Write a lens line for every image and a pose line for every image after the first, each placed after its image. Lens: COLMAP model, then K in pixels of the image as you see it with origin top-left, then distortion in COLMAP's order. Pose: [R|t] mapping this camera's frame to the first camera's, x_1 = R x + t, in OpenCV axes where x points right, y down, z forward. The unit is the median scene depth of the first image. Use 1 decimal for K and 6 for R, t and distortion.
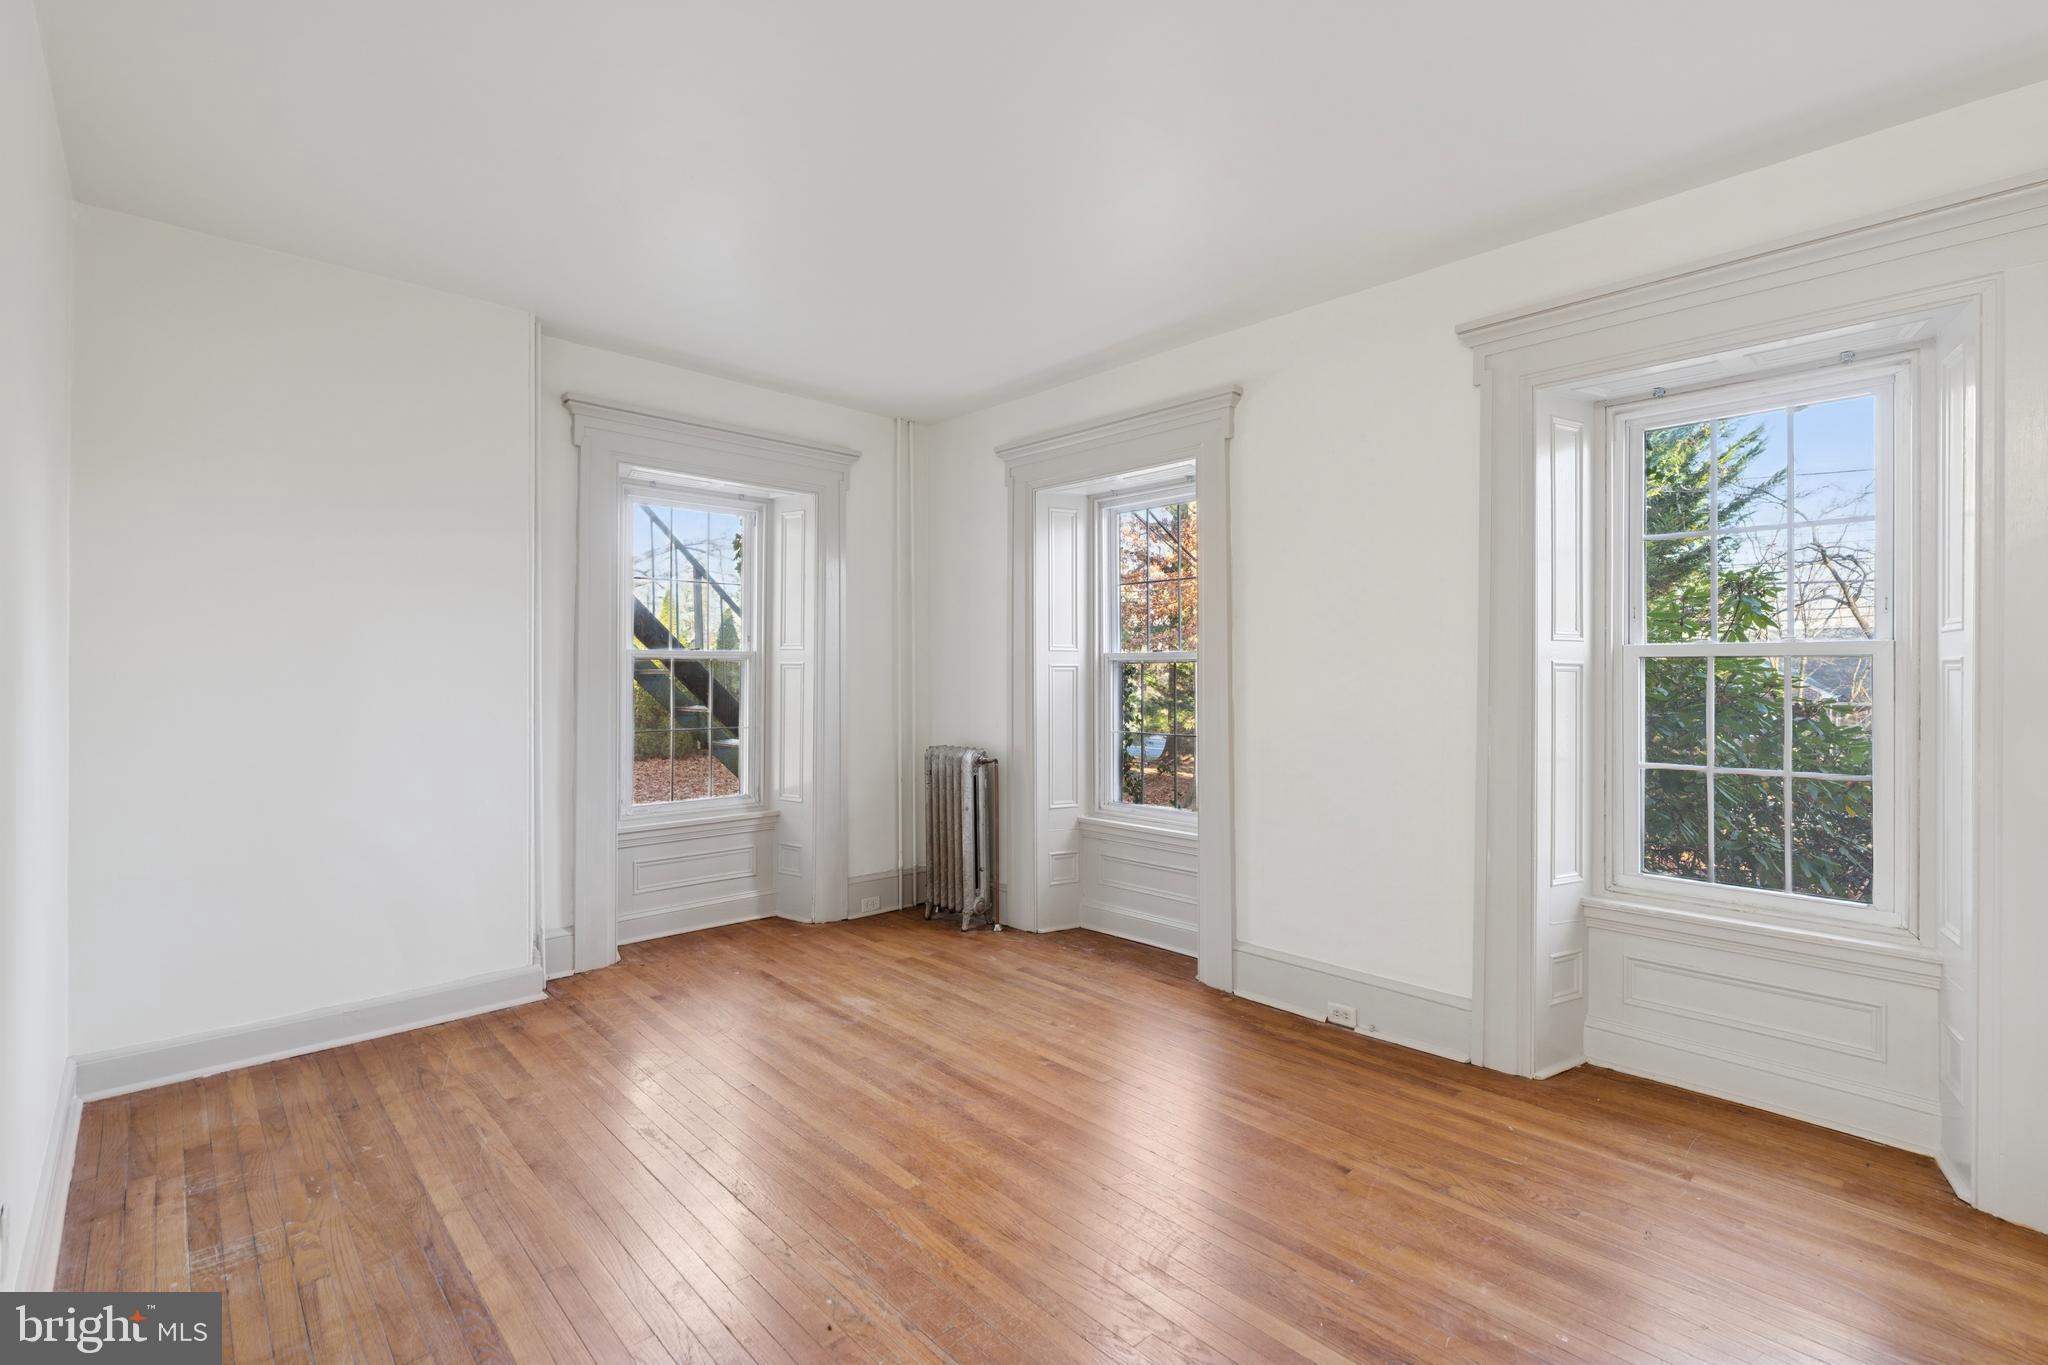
lens RADIAL K [[928.1, 0, 1031.8], [0, 928.1, 675.1], [0, 0, 1]] dist [0.001870, -0.000167]
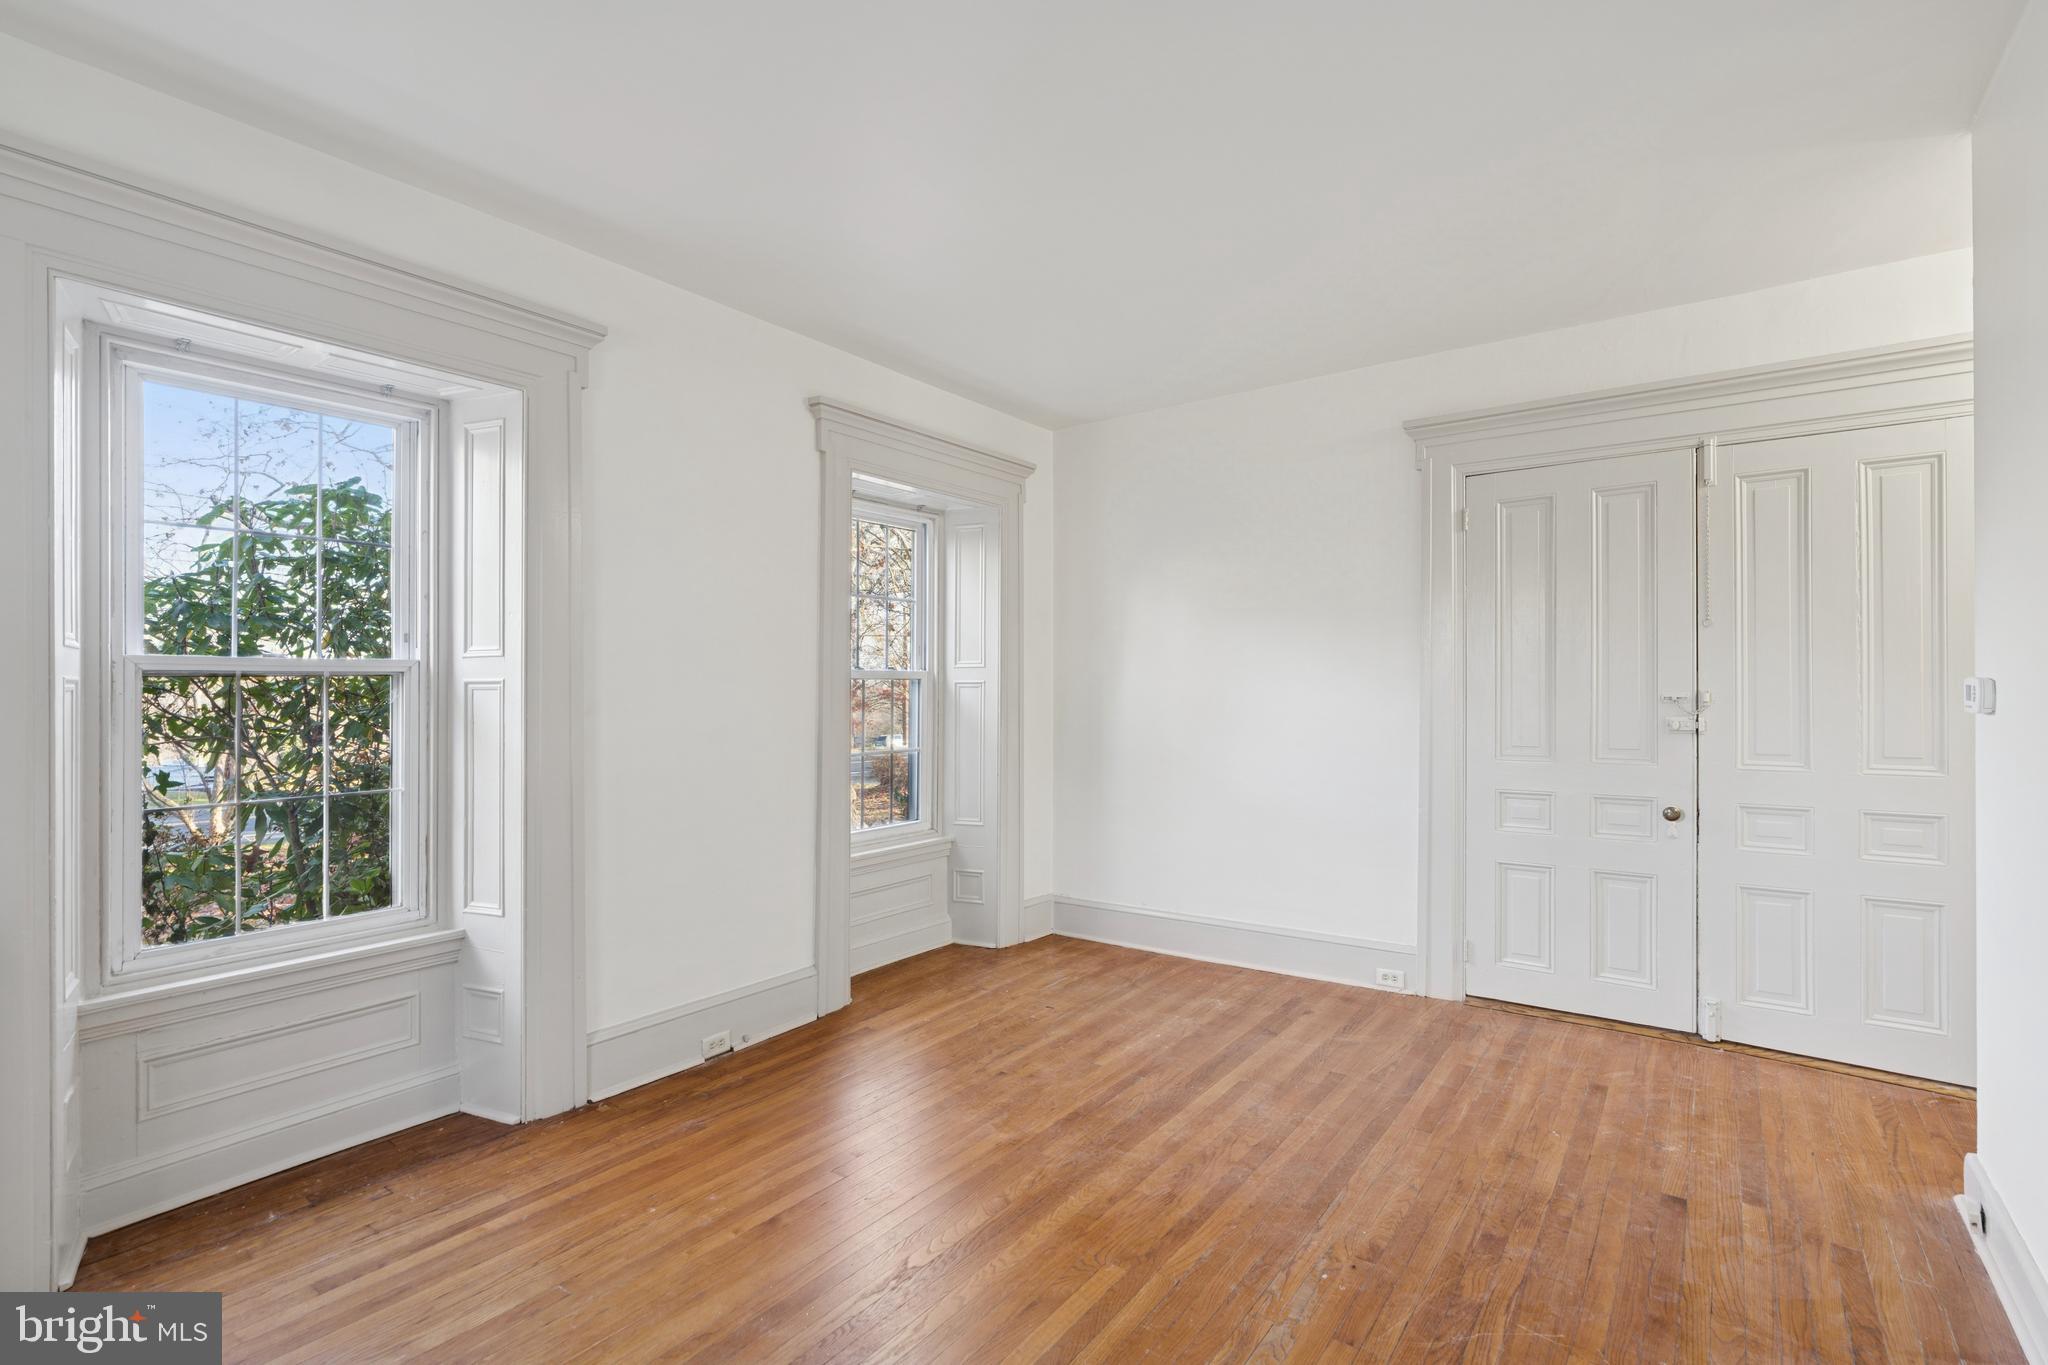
lens RADIAL K [[928.1, 0, 1028.0], [0, 928.1, 687.6], [0, 0, 1]] dist [0.001870, -0.000167]
pose [[-0.171244, 0.000632, 0.985228, -0.704217], [0.006688, 0.999977, 0.000521, -0.005113], [-0.985206, 0.006679, -0.171245, 0.877040]]
